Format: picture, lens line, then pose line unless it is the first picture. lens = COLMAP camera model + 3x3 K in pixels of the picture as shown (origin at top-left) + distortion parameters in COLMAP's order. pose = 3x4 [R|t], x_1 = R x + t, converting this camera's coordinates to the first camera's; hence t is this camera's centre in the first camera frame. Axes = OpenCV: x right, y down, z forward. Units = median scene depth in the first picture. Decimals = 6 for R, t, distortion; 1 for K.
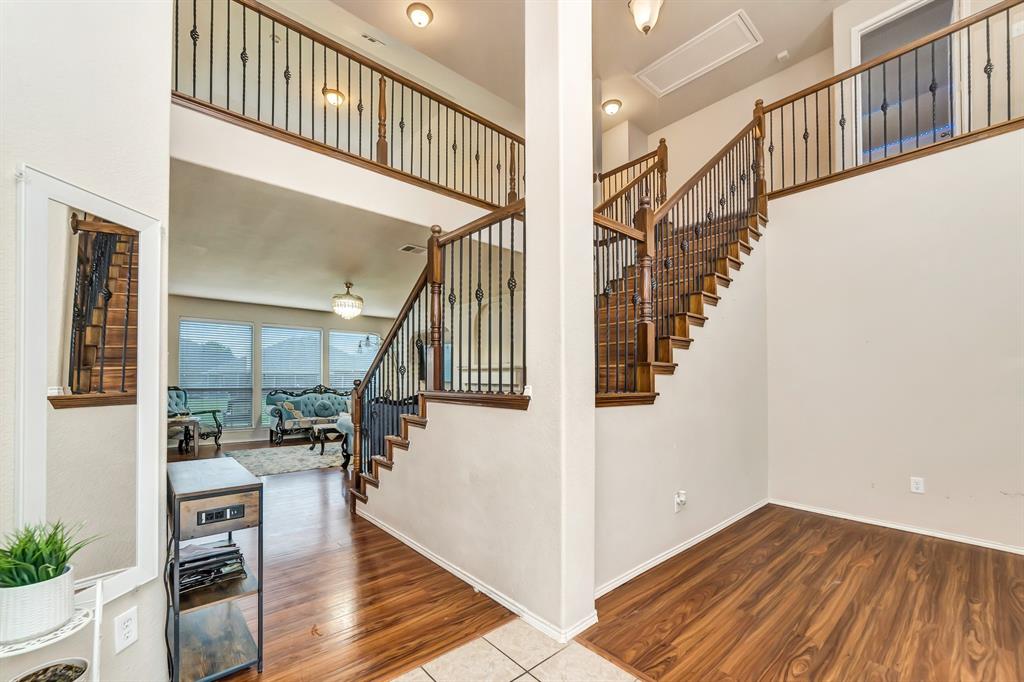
lens RADIAL K [[429.6, 0, 501.9], [0, 429.6, 379.8], [0, 0, 1]] dist [-0.008592, 0.000185]
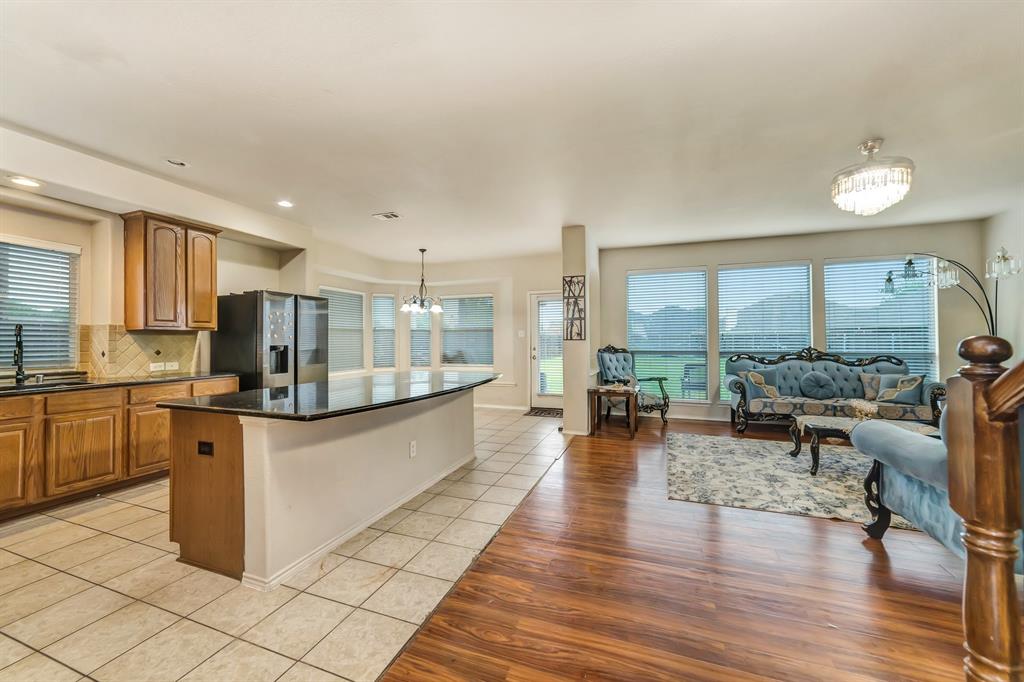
lens RADIAL K [[391.2, 0, 512.0], [0, 391.2, 341.0], [0, 0, 1]] dist [-0.000038, 0.000031]
pose [[0.495208, -0.008109, -0.868737, -0.161733], [0.007723, 0.999958, -0.004931, 0.001747], [0.868740, -0.004268, 0.495250, 0.386396]]
